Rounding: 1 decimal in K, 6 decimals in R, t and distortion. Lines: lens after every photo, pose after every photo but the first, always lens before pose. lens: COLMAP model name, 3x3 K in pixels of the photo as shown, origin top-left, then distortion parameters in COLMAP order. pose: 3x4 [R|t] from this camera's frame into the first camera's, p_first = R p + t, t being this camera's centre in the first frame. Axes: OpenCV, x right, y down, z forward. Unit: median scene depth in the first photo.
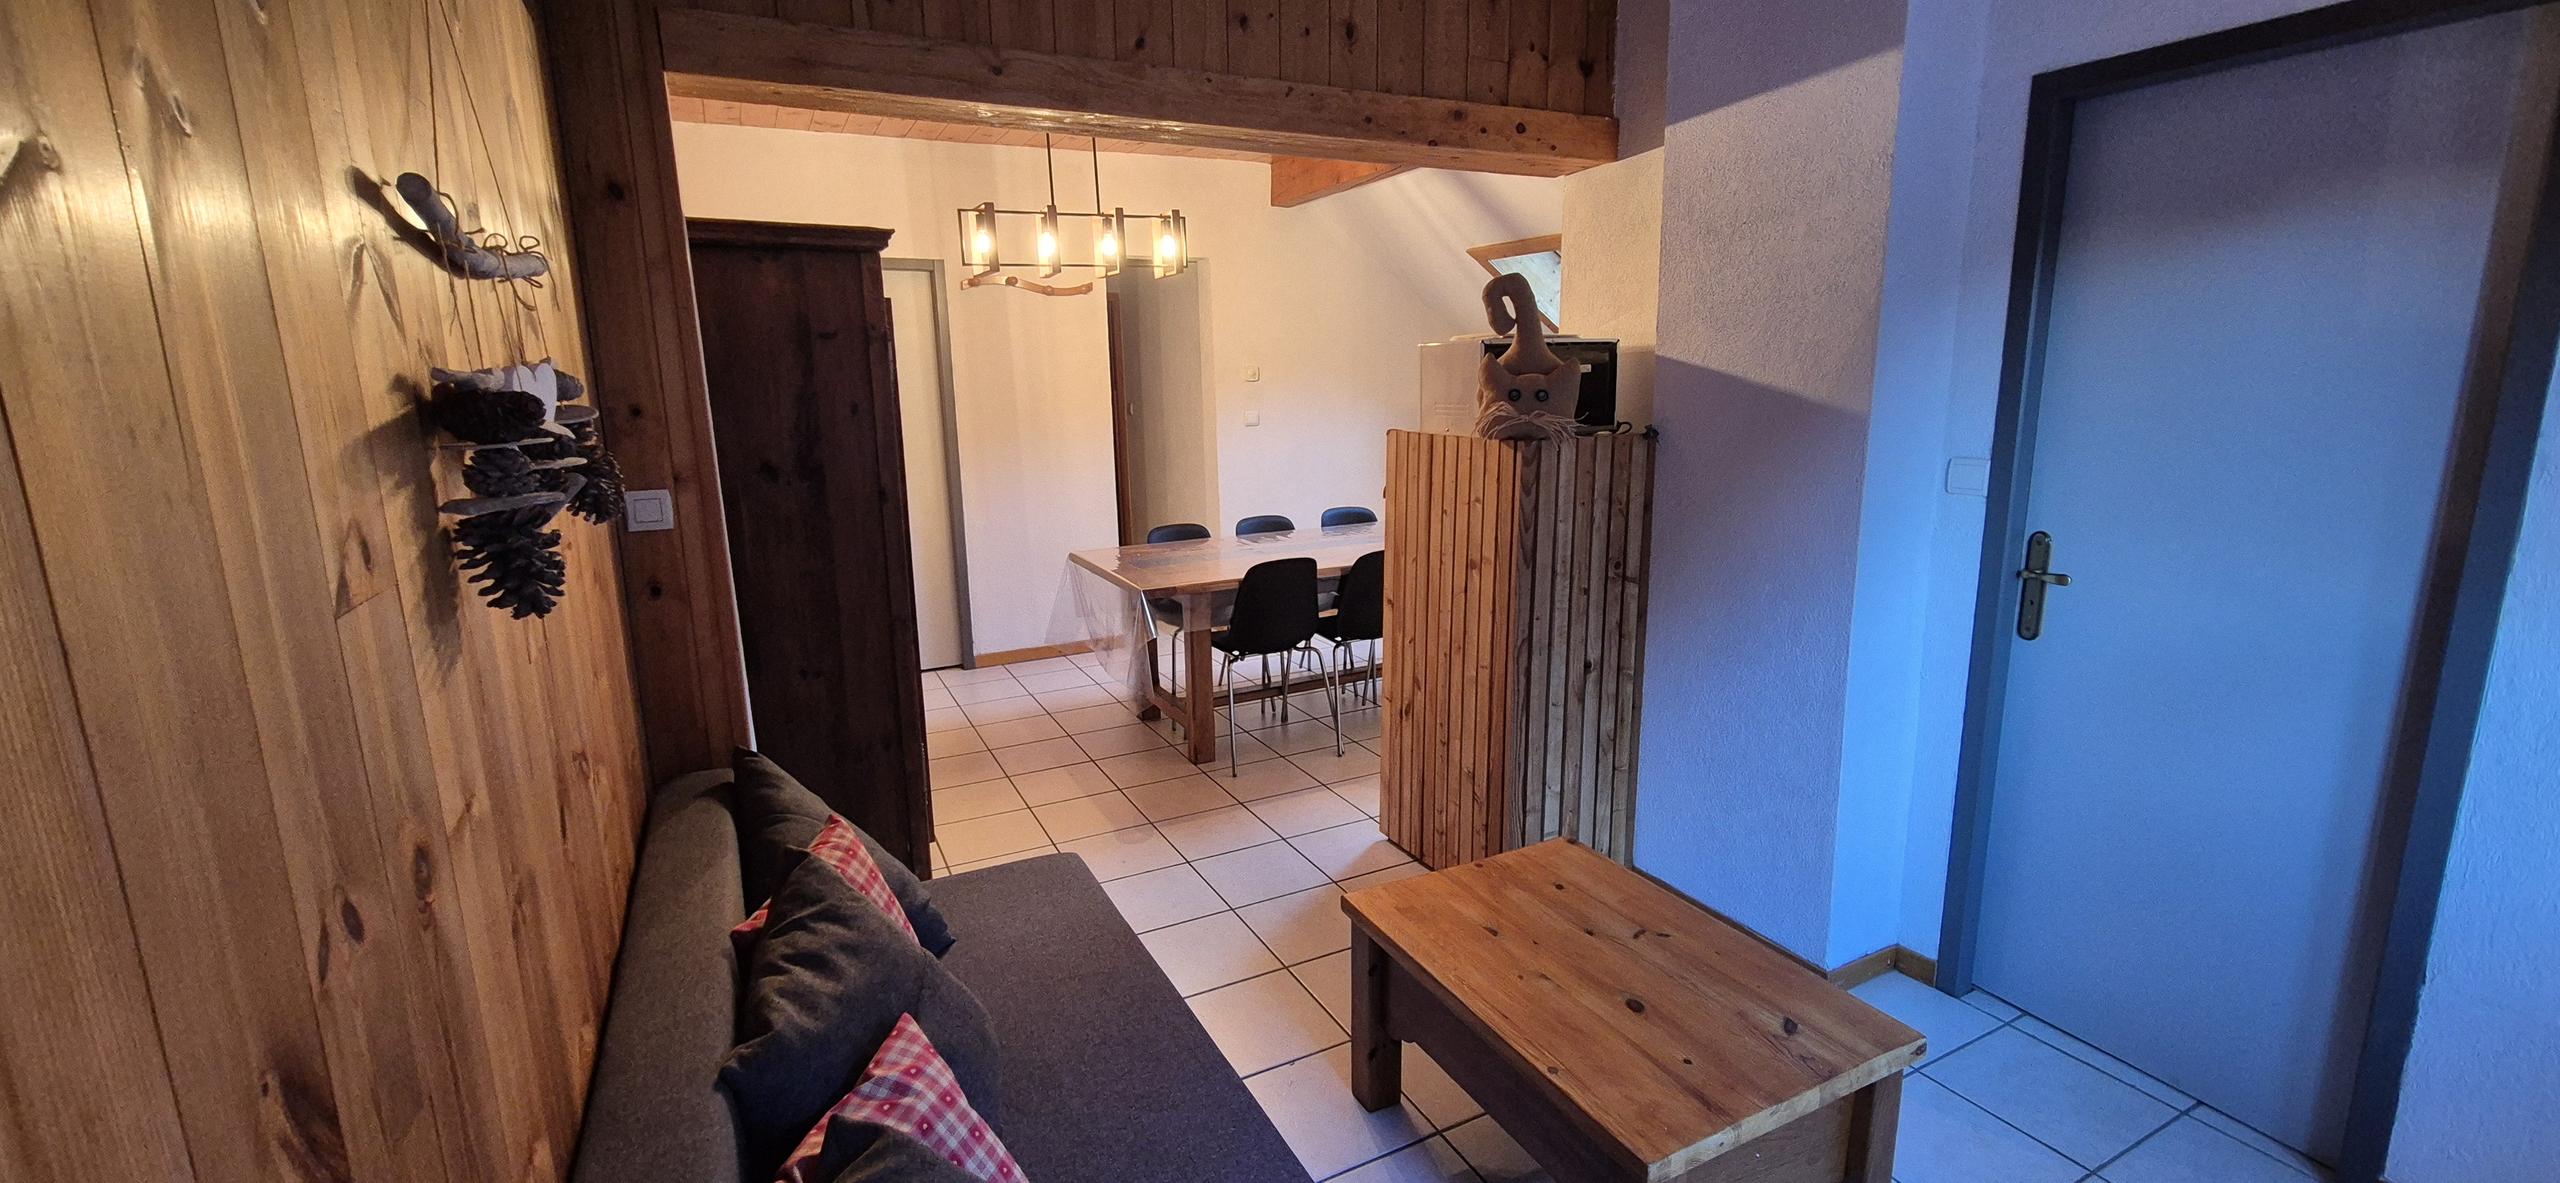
lens RADIAL K [[1045.1, 0, 1280.0], [0, 1045.1, 591.5], [0, 0, 1]] dist [0.000118, 0.000007]
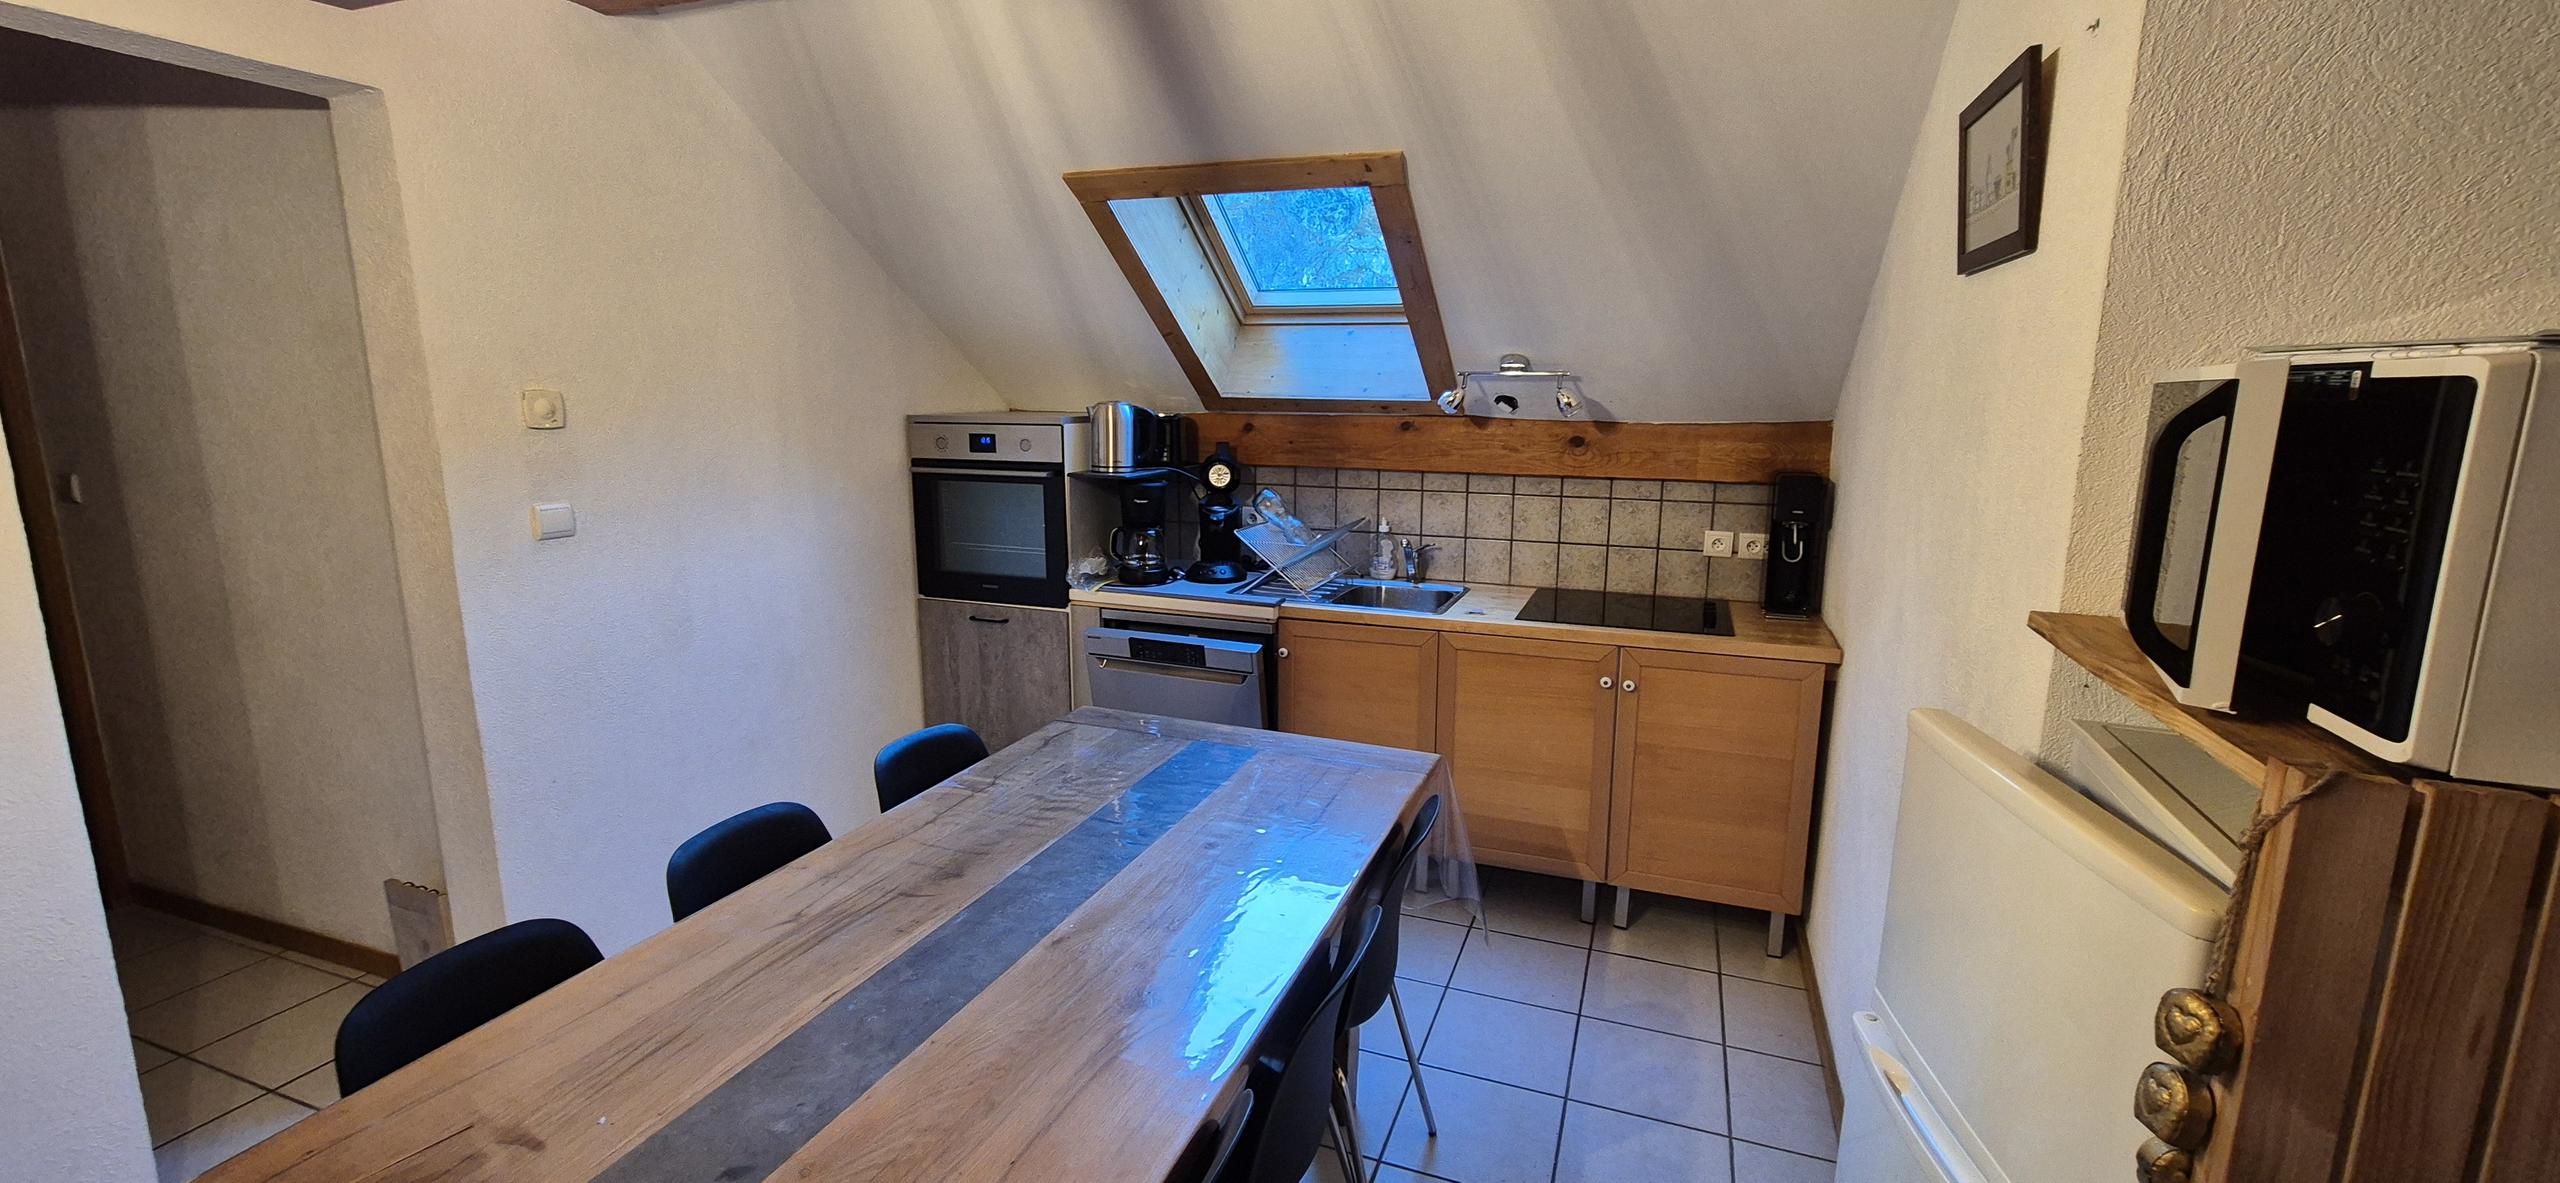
lens RADIAL K [[1045.1, 0, 1280.0], [0, 1045.1, 591.5], [0, 0, 1]] dist [0.000118, 0.000007]
pose [[0.738103, -0.102075, 0.666922, -0.092067], [0.114915, 0.993065, 0.024812, -0.117431], [-0.664830, 0.058325, 0.744714, 0.524103]]
